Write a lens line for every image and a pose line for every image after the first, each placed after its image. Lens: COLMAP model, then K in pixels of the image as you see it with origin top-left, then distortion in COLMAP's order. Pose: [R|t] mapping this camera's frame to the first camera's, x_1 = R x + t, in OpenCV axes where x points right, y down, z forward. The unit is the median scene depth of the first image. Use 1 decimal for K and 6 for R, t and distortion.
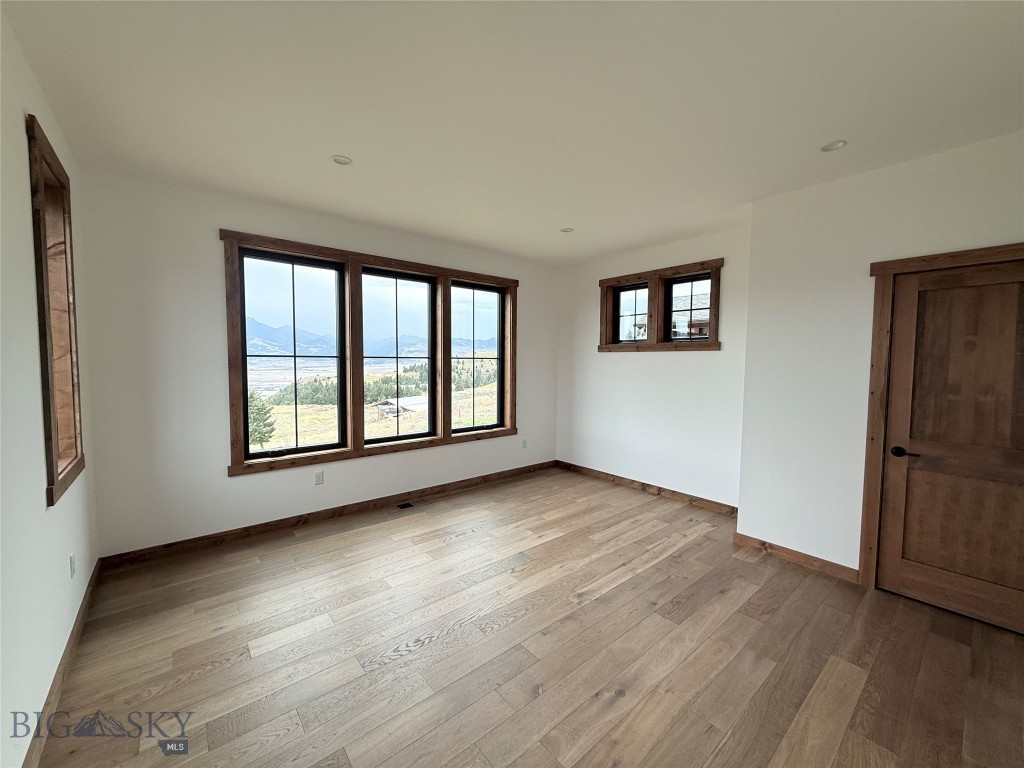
lens RADIAL K [[419.9, 0, 508.8], [0, 419.9, 382.2], [0, 0, 1]] dist [0.000243, 0.000086]
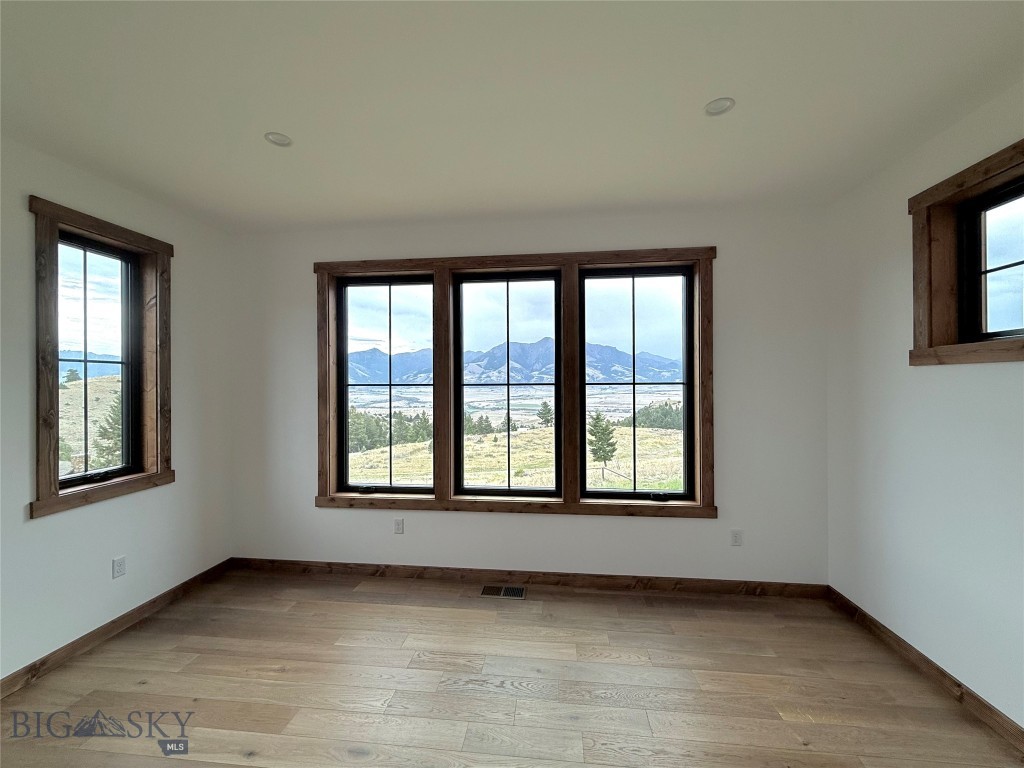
lens RADIAL K [[419.9, 0, 508.8], [0, 419.9, 382.2], [0, 0, 1]] dist [0.000243, 0.000086]
pose [[0.684459, -0.013279, -0.728930, 0.289257], [-0.027865, 0.998627, -0.044357, -0.029635], [0.728519, 0.050672, 0.683149, 0.489432]]
